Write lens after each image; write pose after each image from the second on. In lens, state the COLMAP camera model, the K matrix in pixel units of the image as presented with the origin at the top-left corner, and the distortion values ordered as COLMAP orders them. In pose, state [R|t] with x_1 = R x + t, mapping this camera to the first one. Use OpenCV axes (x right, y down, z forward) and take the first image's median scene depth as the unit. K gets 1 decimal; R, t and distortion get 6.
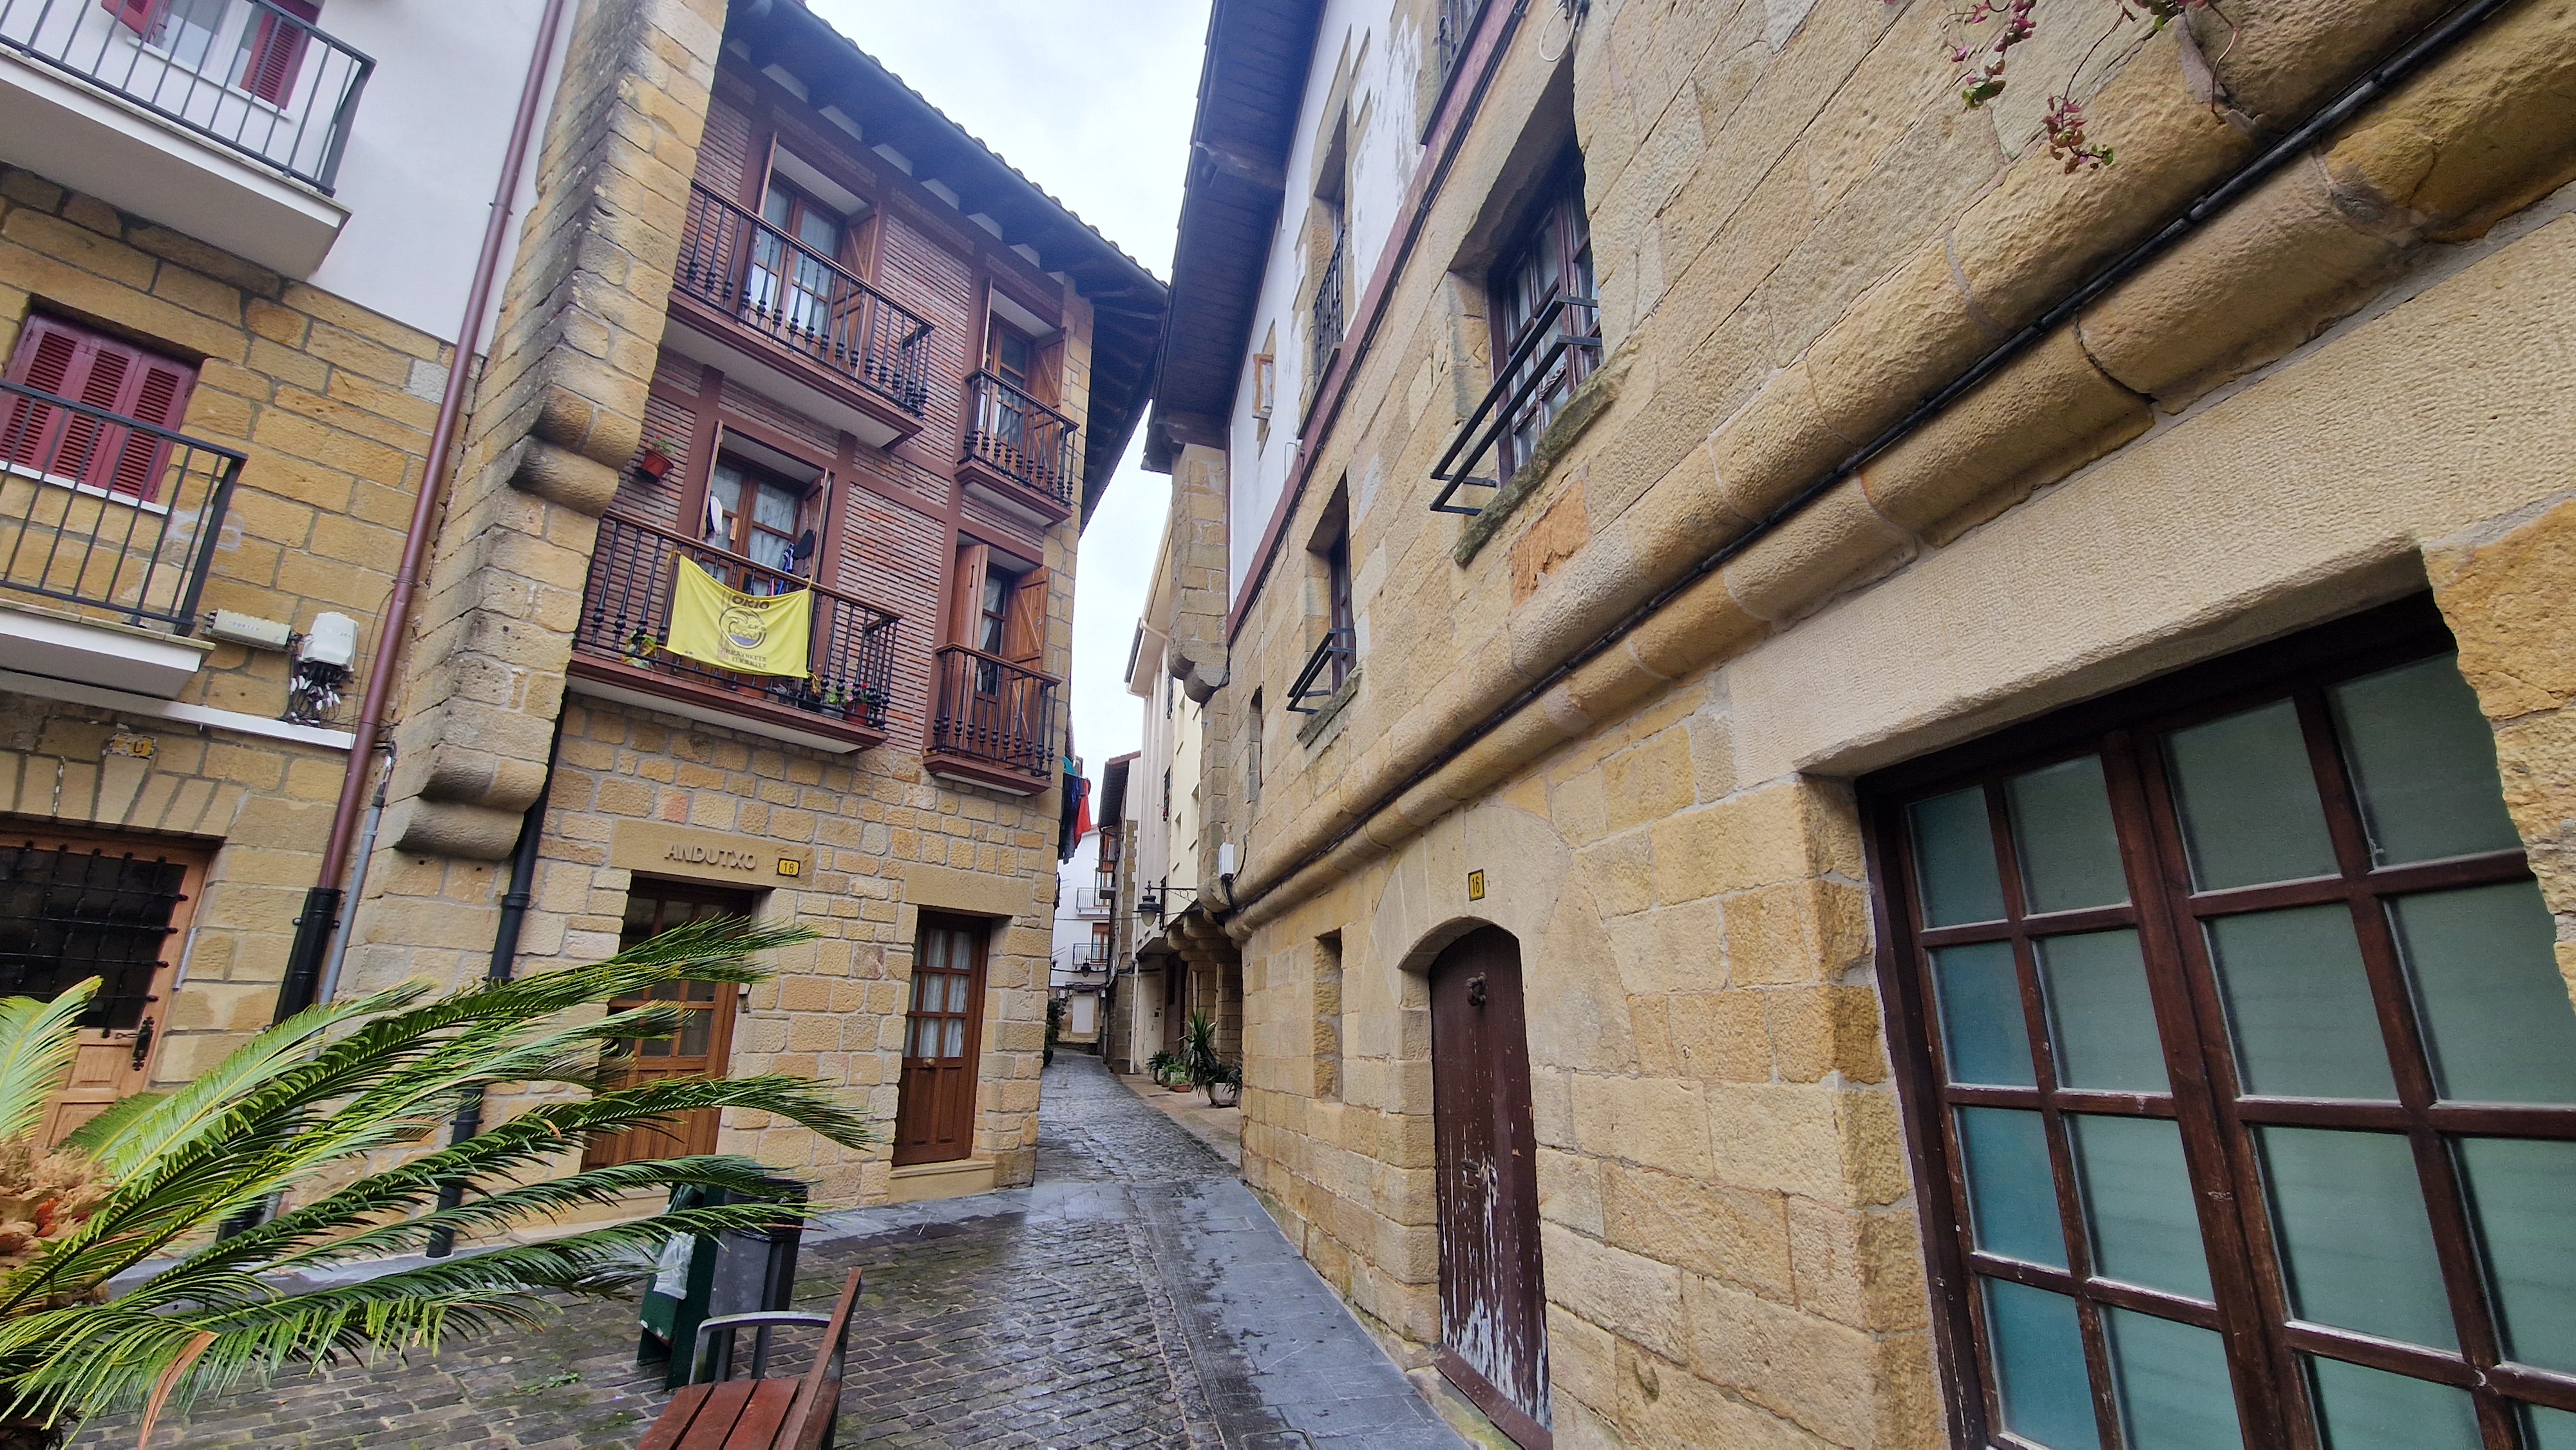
lens RADIAL K [[1072.8, 0, 1305.6], [0, 1072.8, 736.7], [0, 0, 1]] dist [-0.008730, 0.001351]
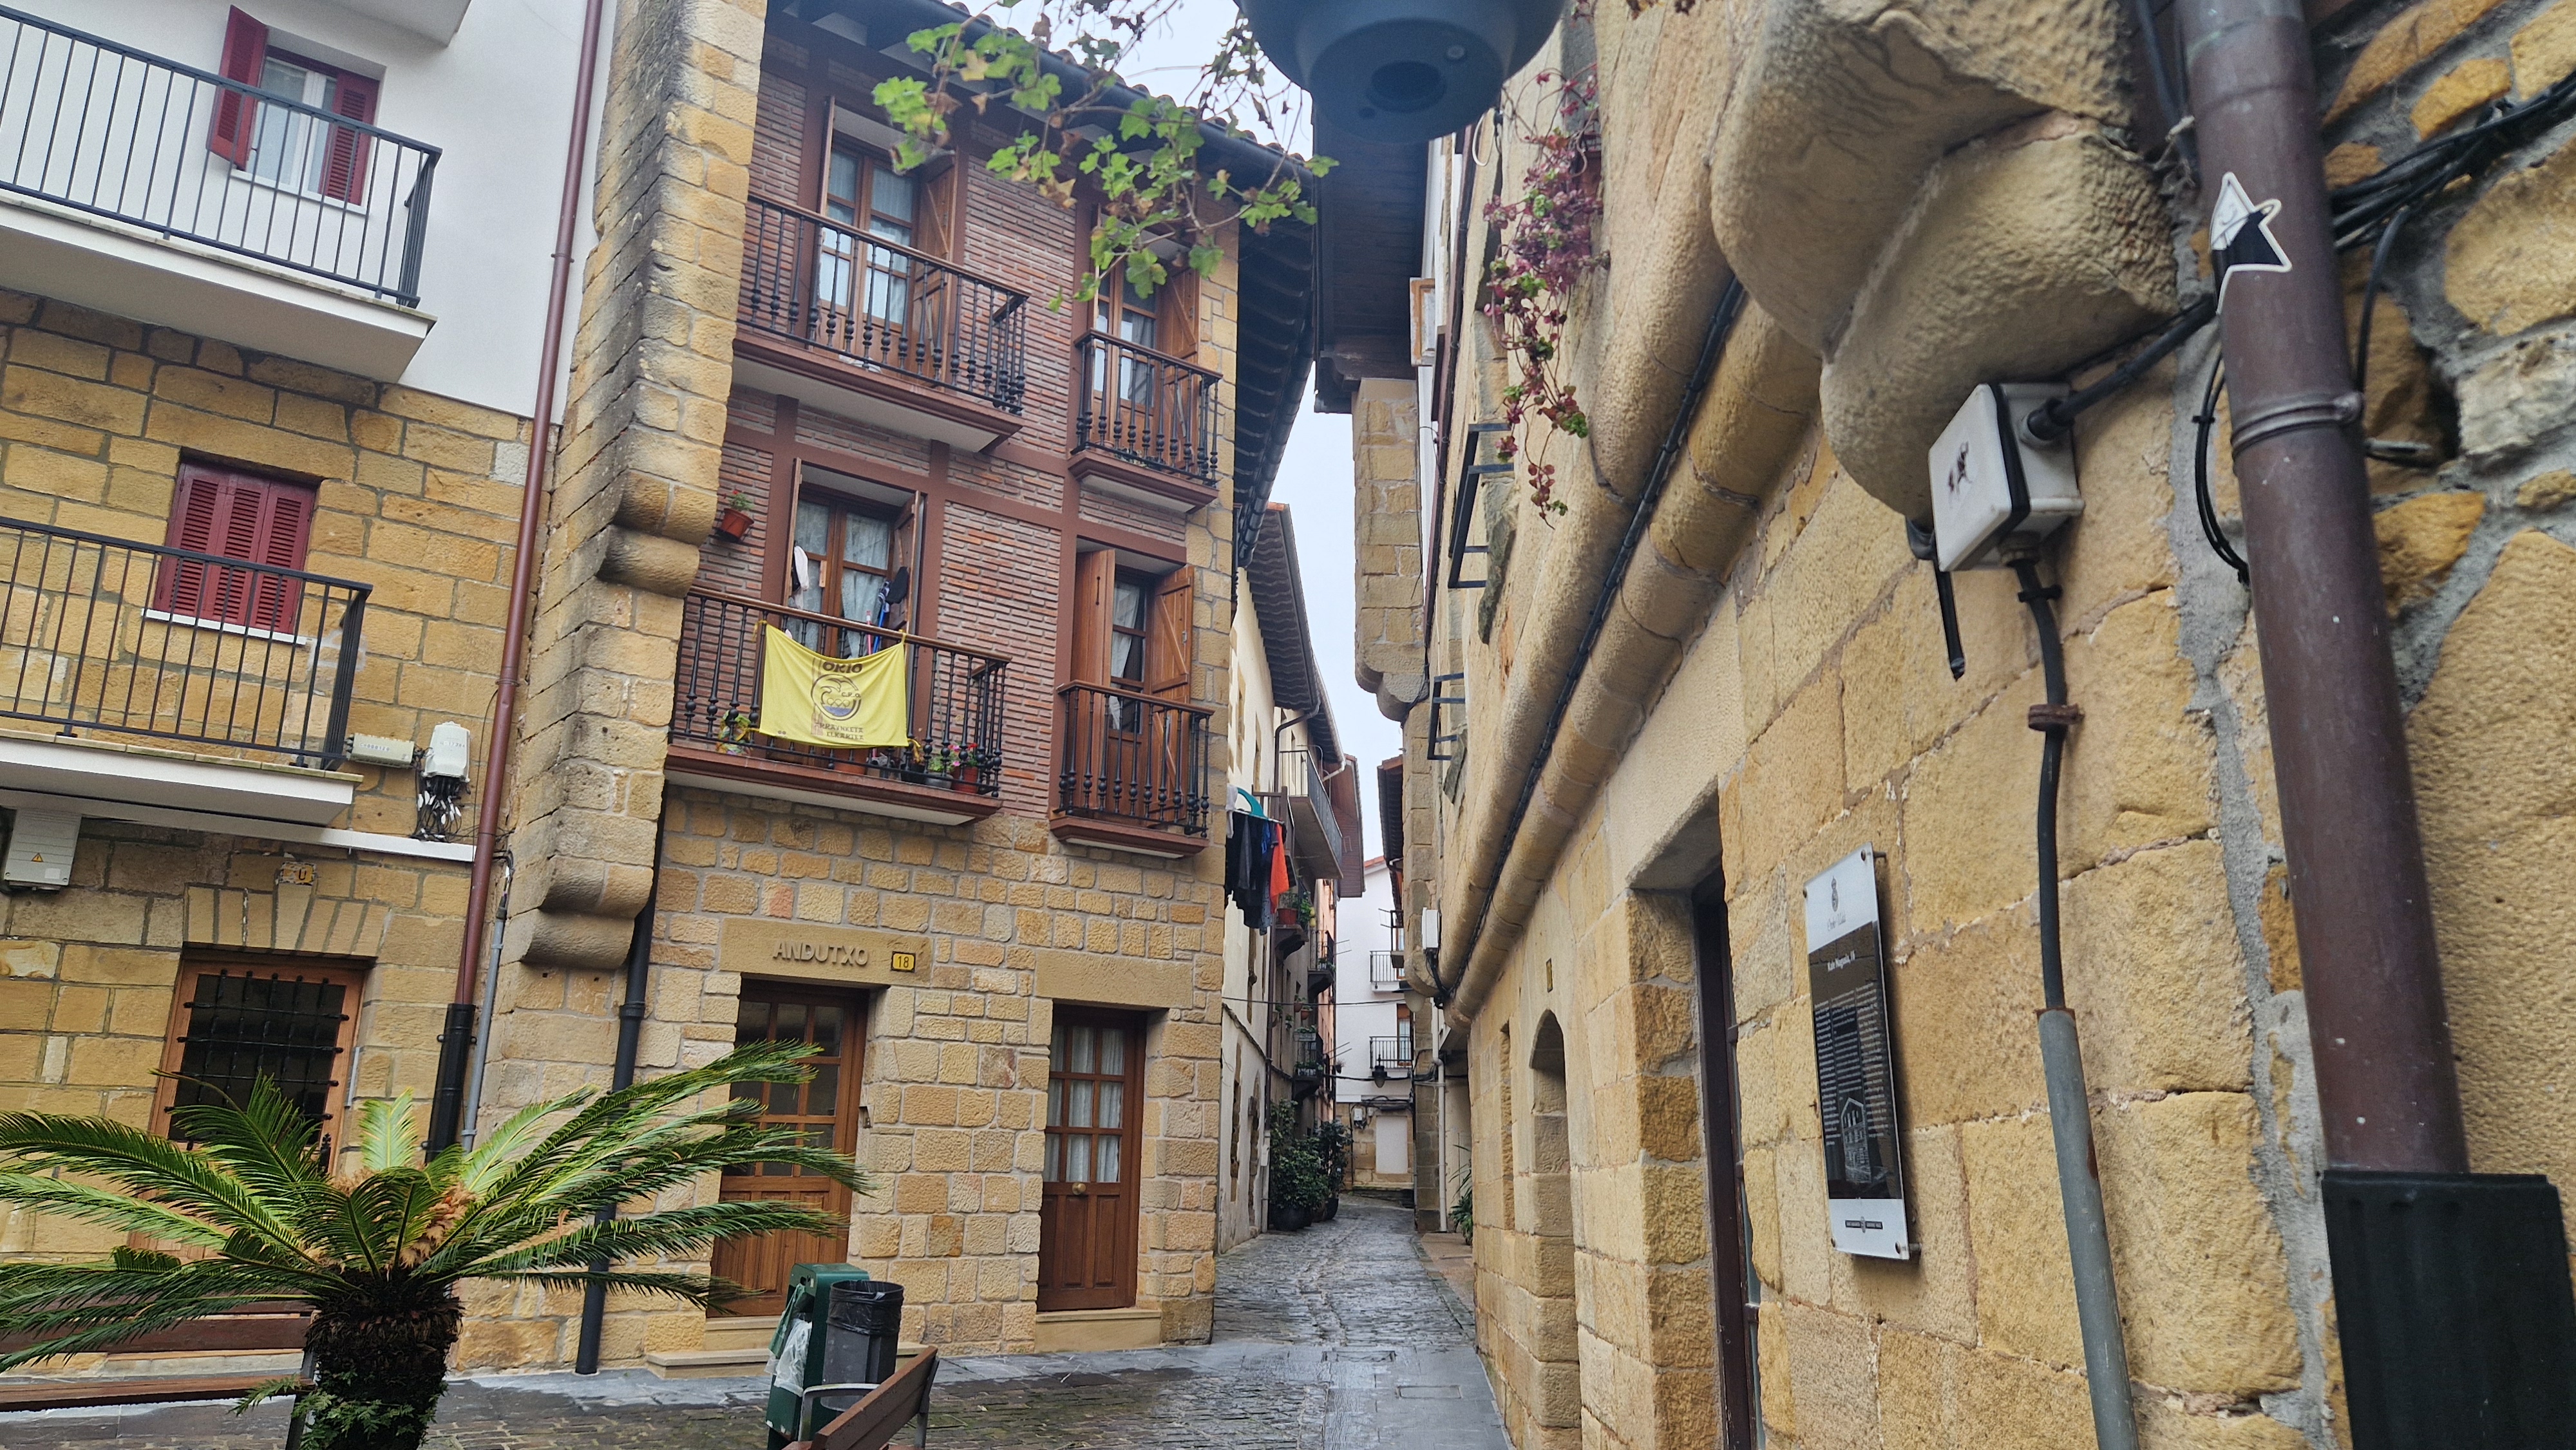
lens RADIAL K [[1707.4, 0, 1288.5], [0, 1707.4, 728.9], [0, 0, 1]] dist [0.043714, -0.009615]
pose [[0.965085, -0.062458, -0.254381, 0.213264], [0.066029, 0.997803, 0.005512, -0.061605], [0.253477, -0.022116, 0.967088, -0.304258]]
